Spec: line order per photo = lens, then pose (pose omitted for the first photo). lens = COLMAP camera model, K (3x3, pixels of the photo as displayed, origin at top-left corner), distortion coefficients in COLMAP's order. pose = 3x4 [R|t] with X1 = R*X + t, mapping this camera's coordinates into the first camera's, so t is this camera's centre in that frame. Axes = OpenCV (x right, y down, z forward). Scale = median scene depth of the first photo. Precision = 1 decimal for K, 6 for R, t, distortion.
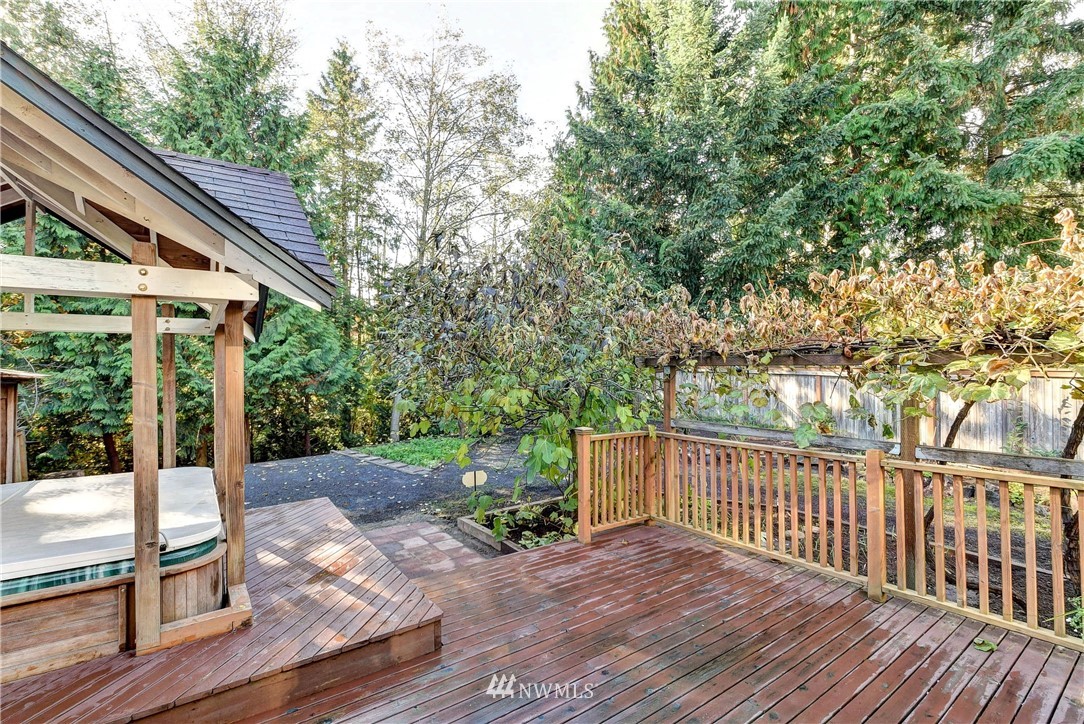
lens RADIAL K [[479.2, 0, 538.0], [0, 479.2, 362.5], [0, 0, 1]] dist [-0.000386, -0.002728]
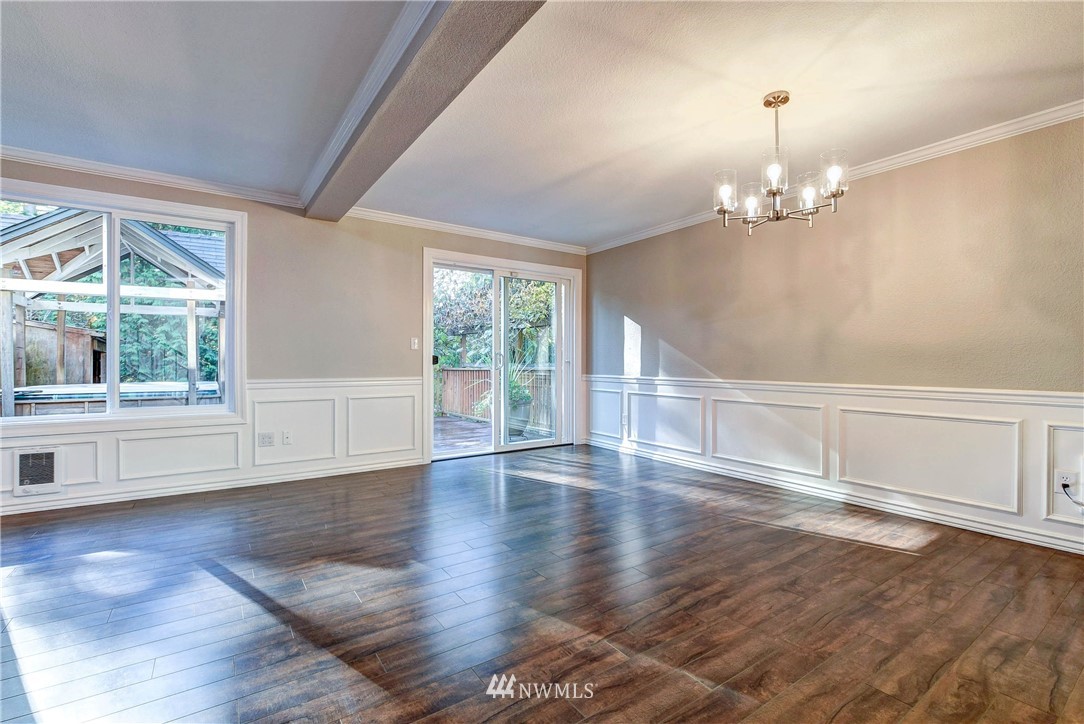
lens RADIAL K [[479.2, 0, 539.5], [0, 479.2, 366.3], [0, 0, 1]] dist [-0.000386, -0.002728]
pose [[0.999769, 0.009218, -0.019395, 0.713168], [-0.008857, 0.999787, 0.018663, 0.102463], [0.019563, -0.018487, 0.999638, -0.986448]]
